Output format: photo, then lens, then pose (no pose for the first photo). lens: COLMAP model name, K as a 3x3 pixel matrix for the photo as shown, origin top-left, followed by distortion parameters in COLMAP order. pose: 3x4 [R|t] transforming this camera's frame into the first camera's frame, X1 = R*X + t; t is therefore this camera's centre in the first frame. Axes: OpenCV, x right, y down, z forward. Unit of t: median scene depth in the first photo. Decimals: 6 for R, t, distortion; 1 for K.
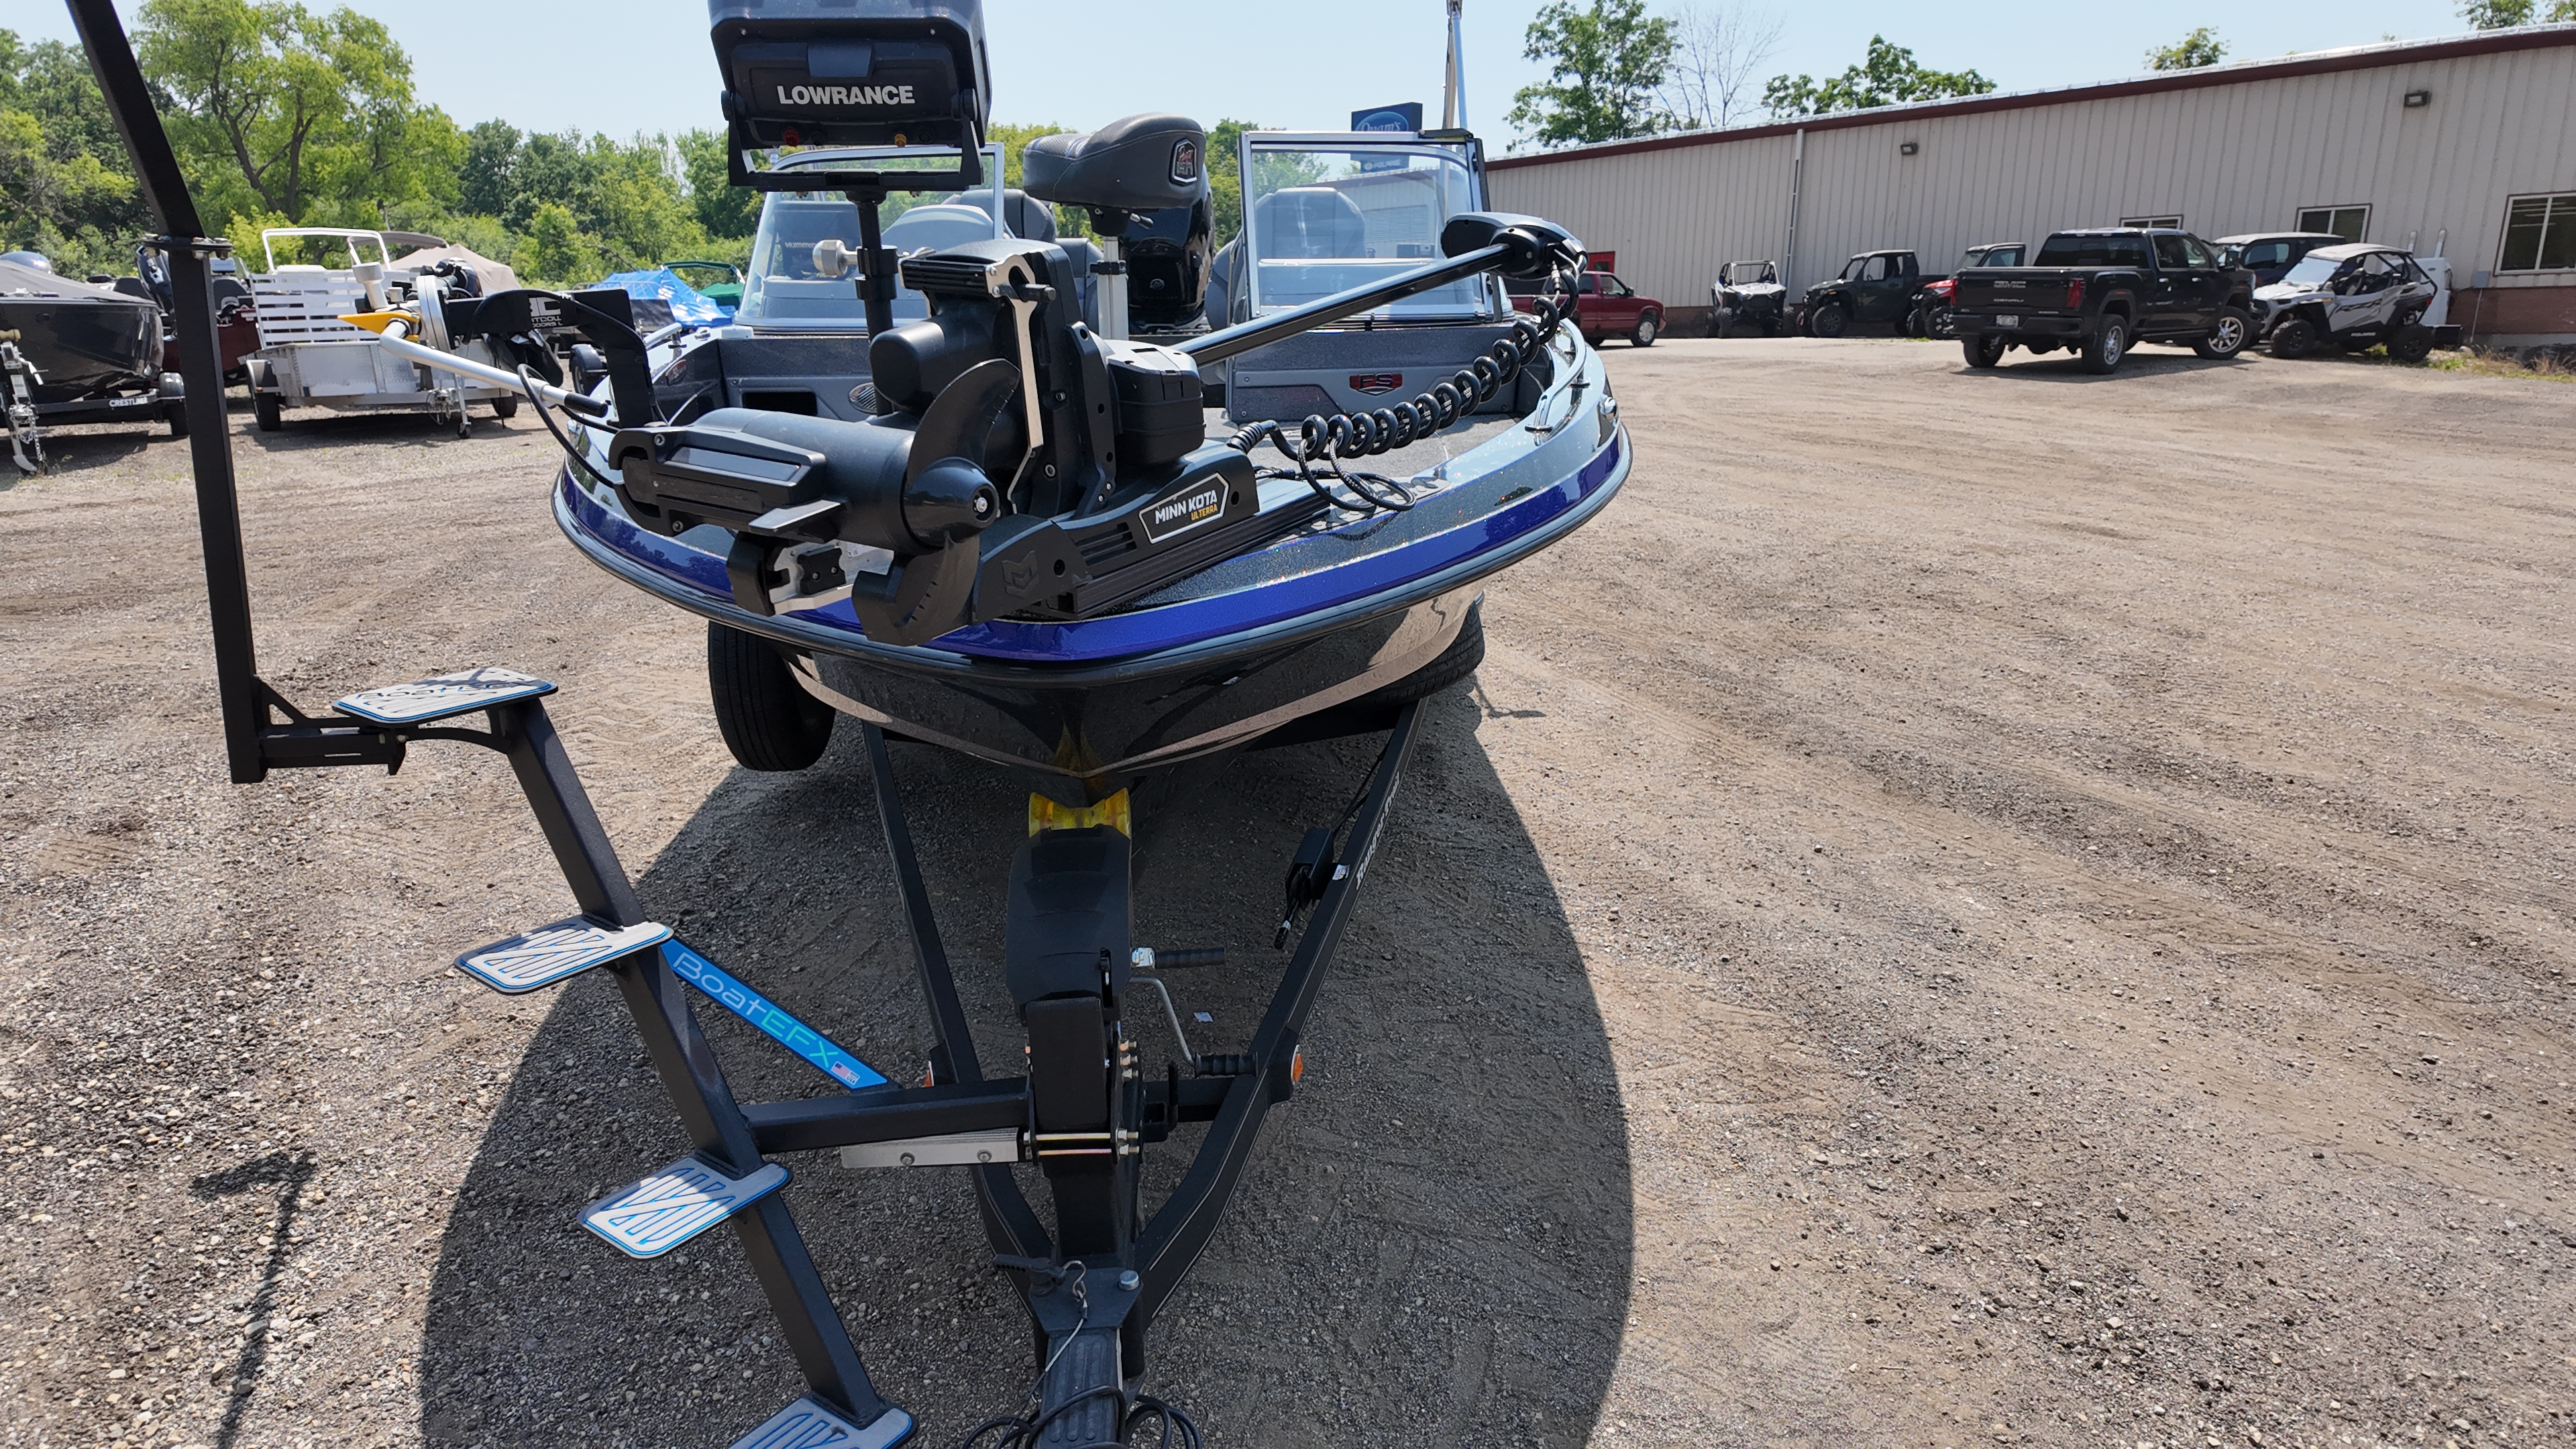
lens RADIAL K [[1519.7, 0, 1287.1], [0, 1519.7, 721.2], [0, 0, 1]] dist [0.018132, -0.013771]
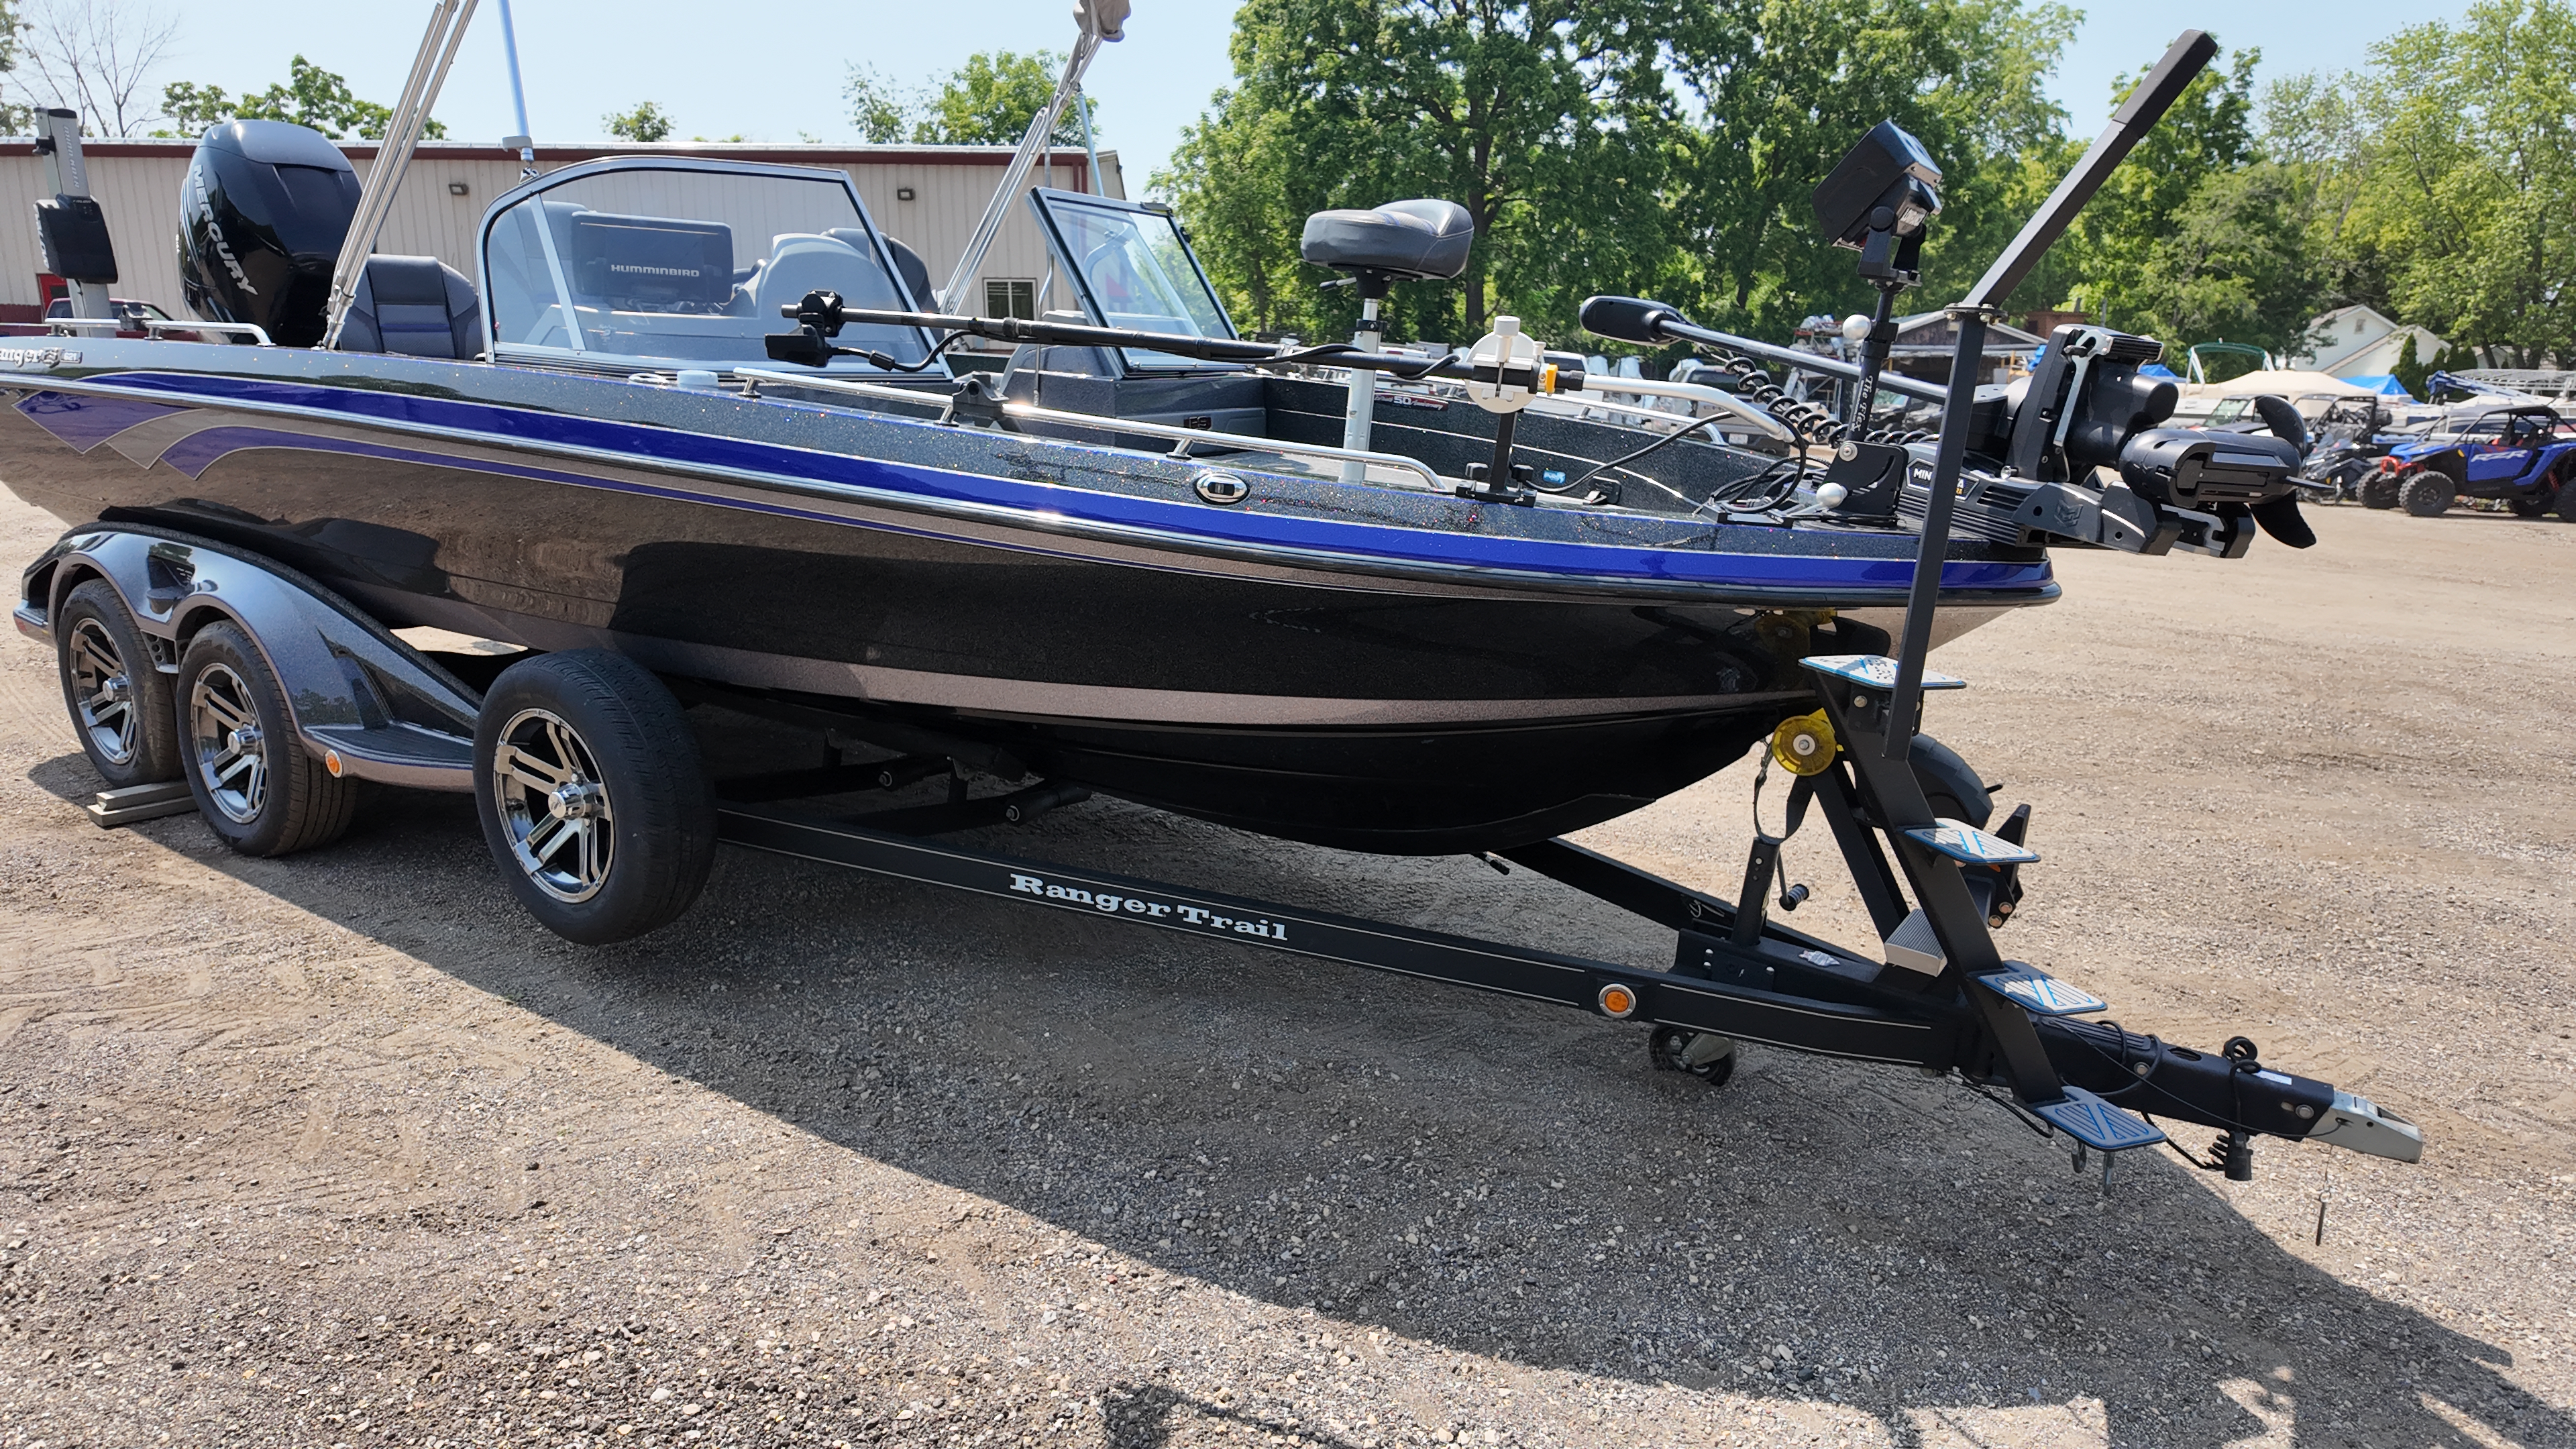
lens RADIAL K [[1519.7, 0, 1291.2], [0, 1519.7, 716.9], [0, 0, 1]] dist [0.018132, -0.013771]
pose [[0.594154, -0.170013, 0.786178, -0.662529], [0.194371, 0.978787, 0.064769, -0.056247], [-0.780513, 0.114327, 0.614596, 0.223477]]
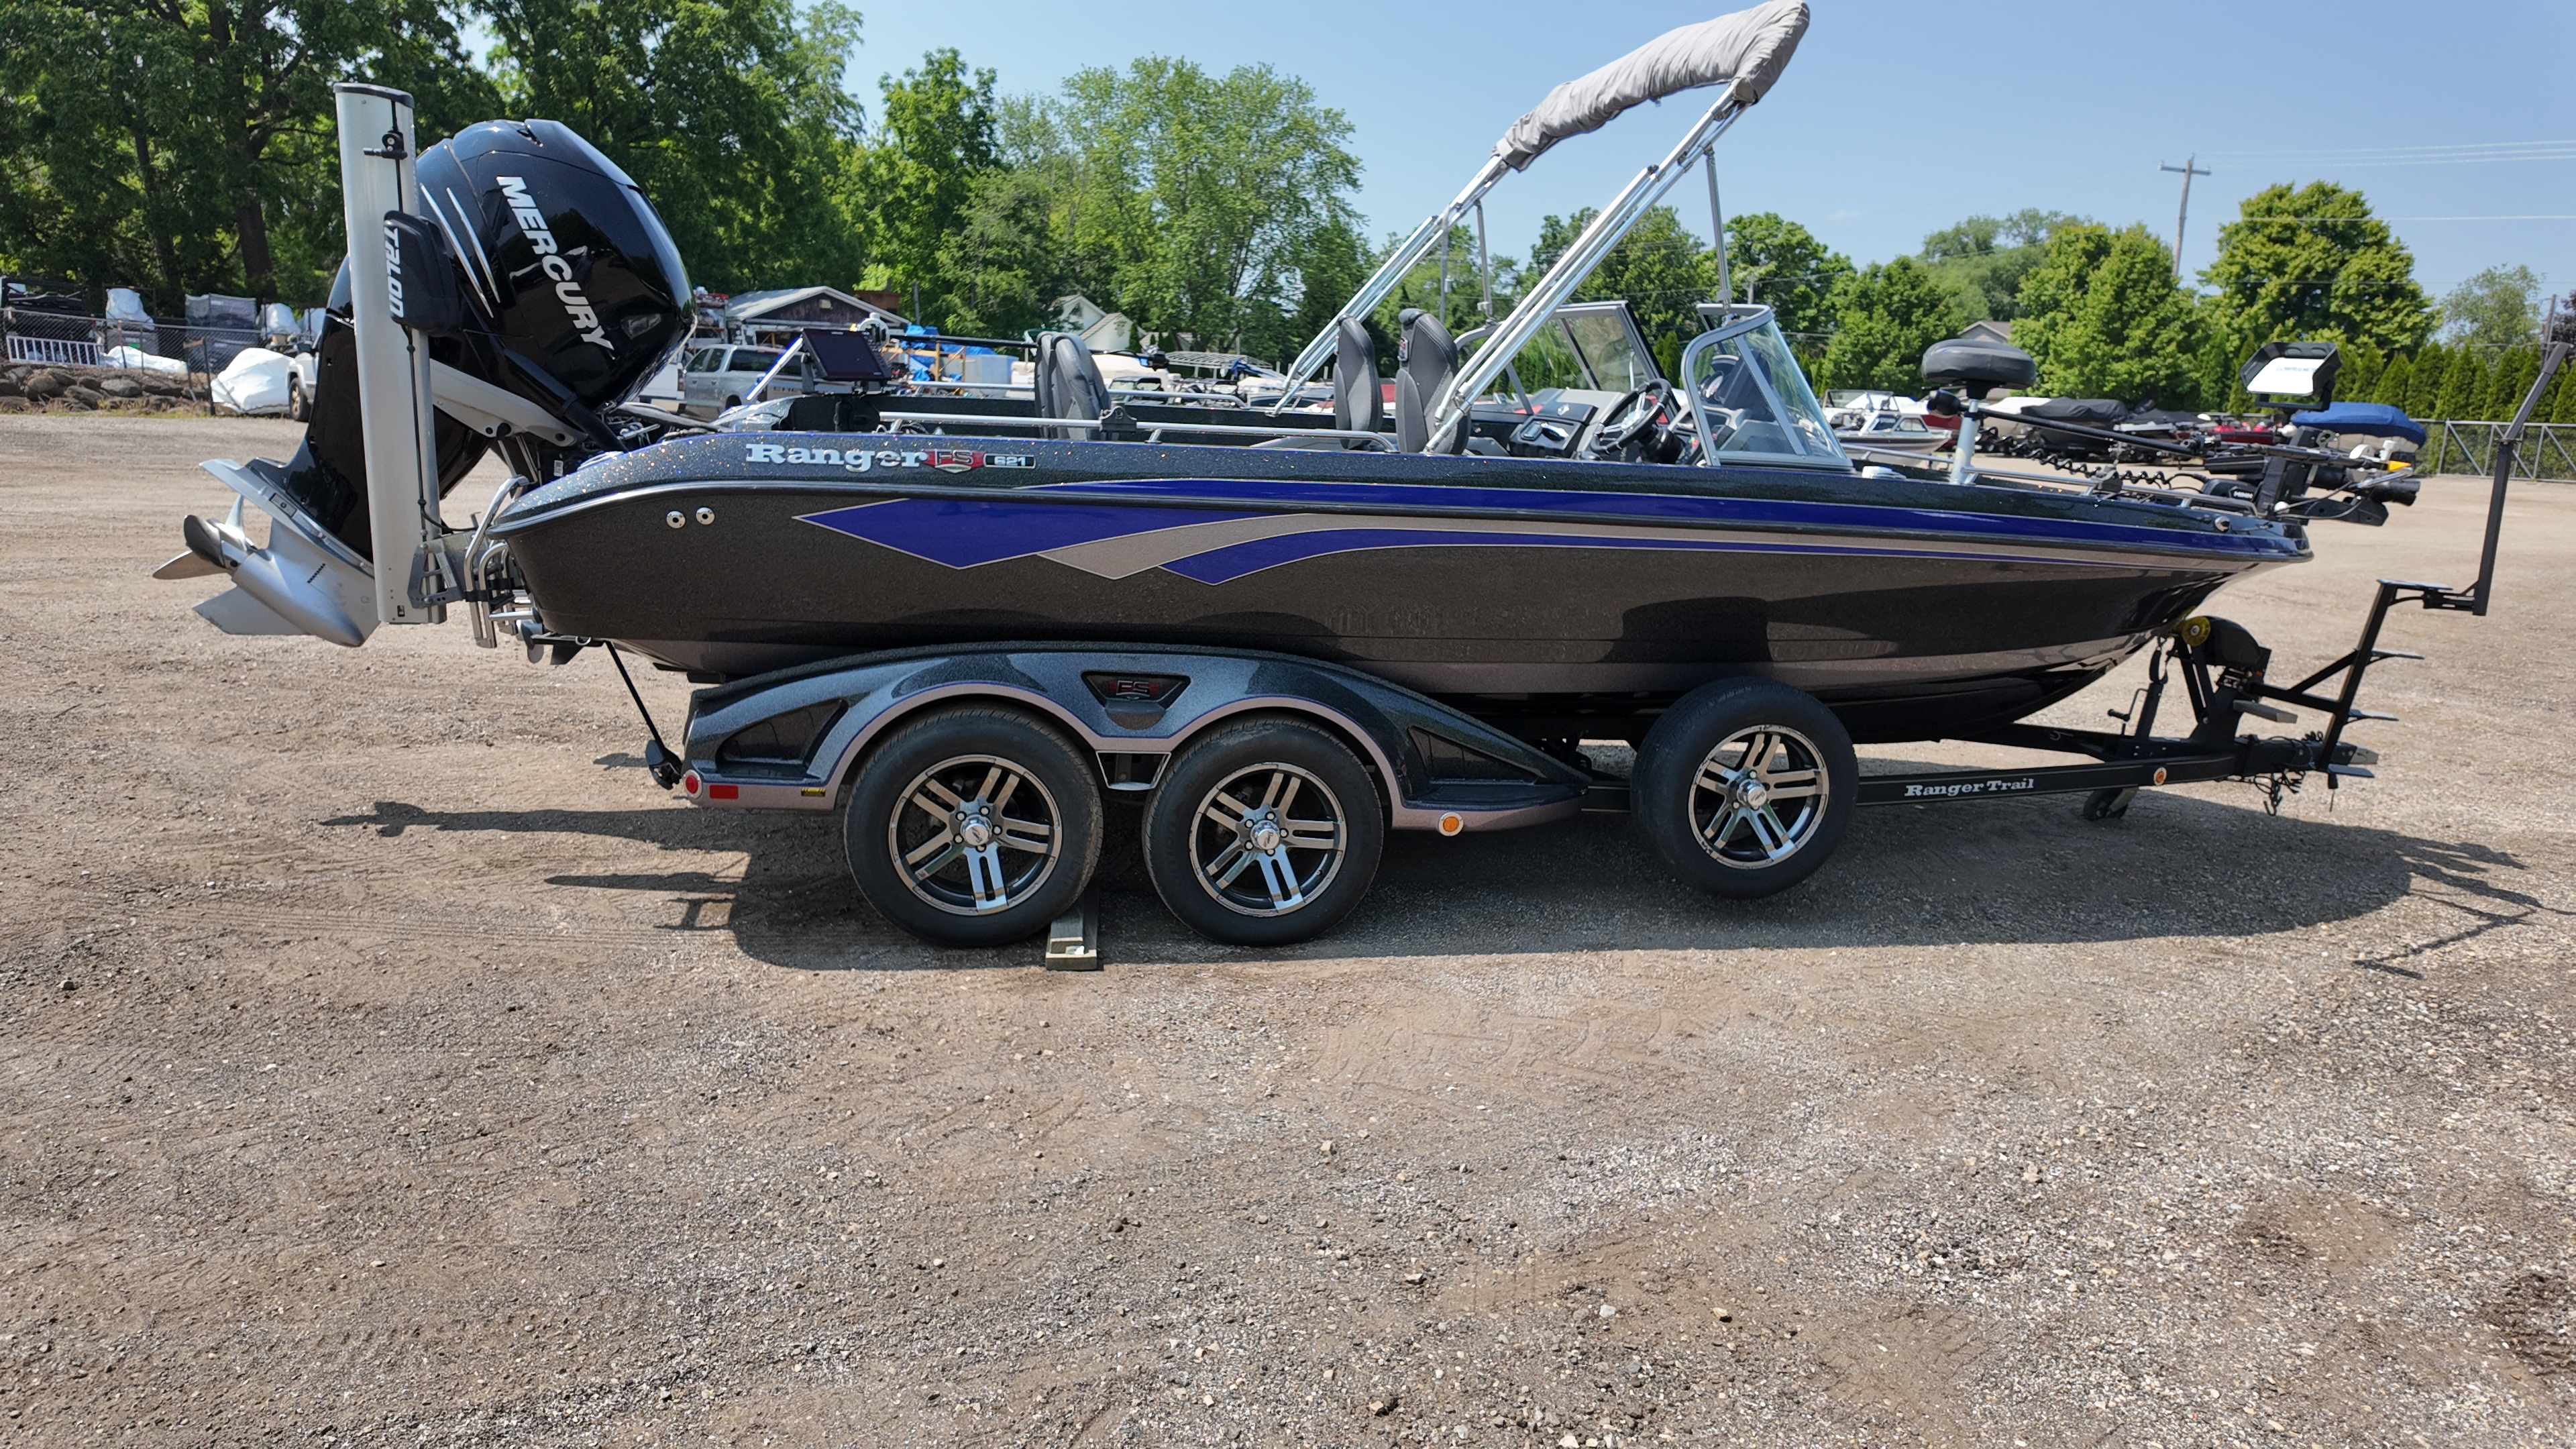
lens RADIAL K [[1519.7, 0, 1291.1], [0, 1519.7, 729.1], [0, 0, 1]] dist [0.018132, -0.013771]
pose [[-0.149622, -0.236277, 0.960097, -1.149807], [0.228097, 0.936587, 0.266038, -0.382736], [-0.962073, 0.258801, -0.086240, 1.250439]]
